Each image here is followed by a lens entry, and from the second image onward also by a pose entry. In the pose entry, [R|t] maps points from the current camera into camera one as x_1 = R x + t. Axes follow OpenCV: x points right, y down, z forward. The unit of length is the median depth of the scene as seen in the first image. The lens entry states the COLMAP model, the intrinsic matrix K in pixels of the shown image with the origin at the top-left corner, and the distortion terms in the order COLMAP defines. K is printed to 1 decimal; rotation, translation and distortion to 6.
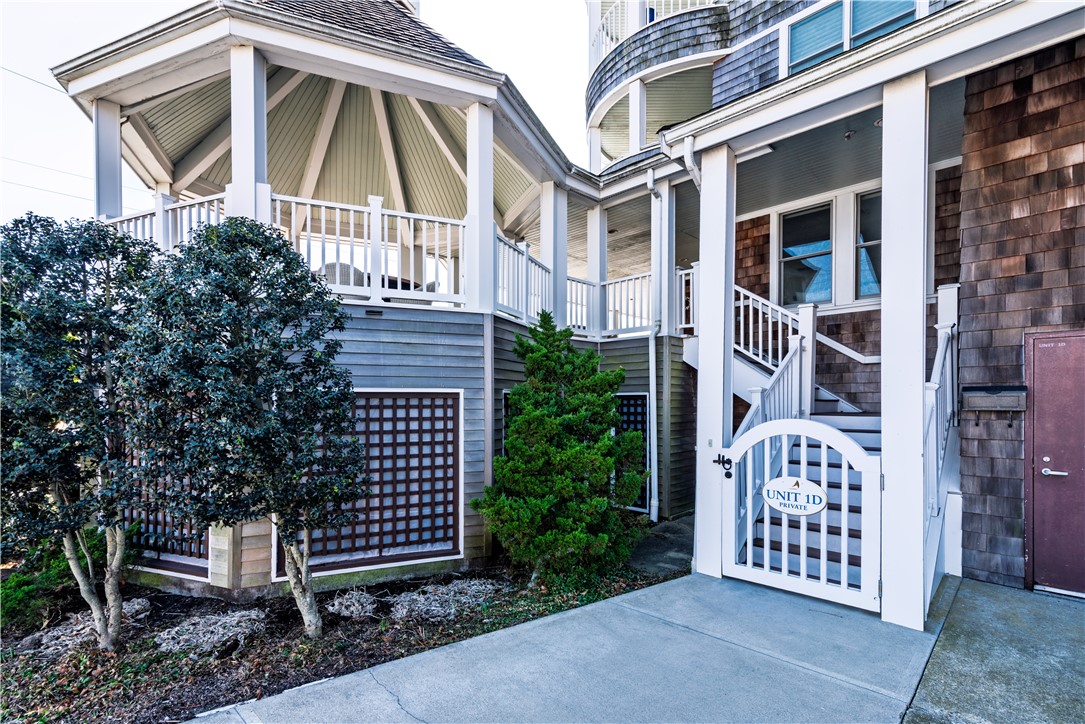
lens RADIAL K [[484.9, 0, 538.0], [0, 484.9, 405.6], [0, 0, 1]] dist [0.002134, 0.000144]
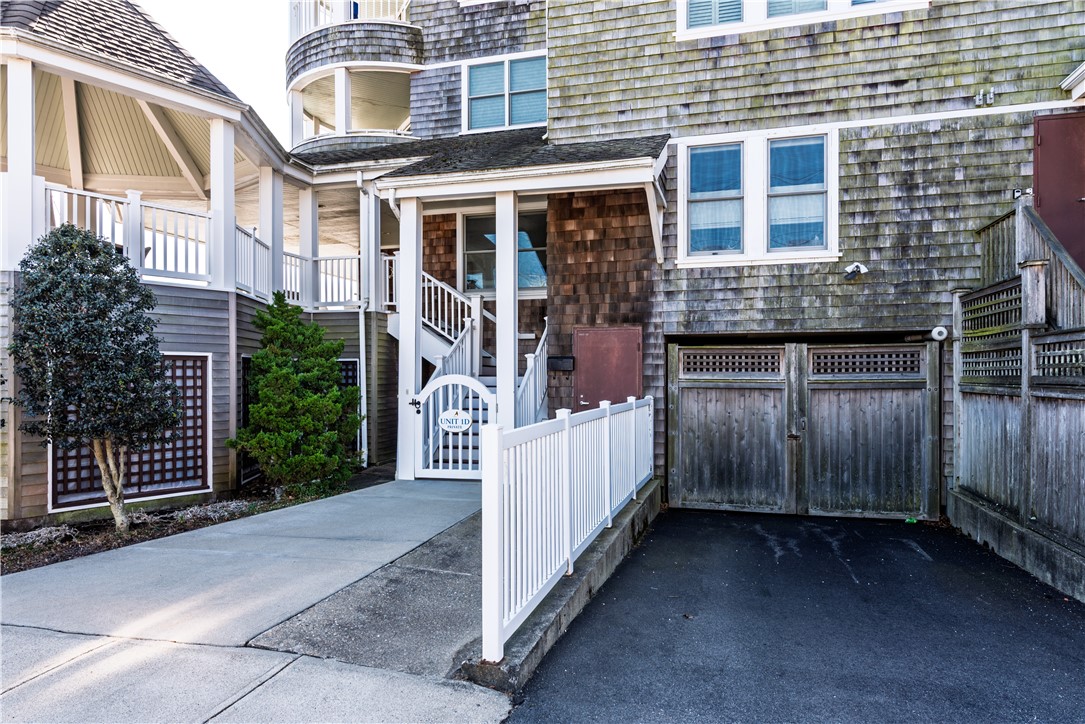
lens RADIAL K [[720.8, 0, 539.7], [0, 720.8, 378.6], [0, 0, 1]] dist [0.041193, 0.001050]
pose [[0.874121, -0.001492, 0.485705, -0.312133], [0.004607, 0.999976, -0.005220, 0.041913], [-0.485686, 0.006800, 0.874107, -0.968347]]
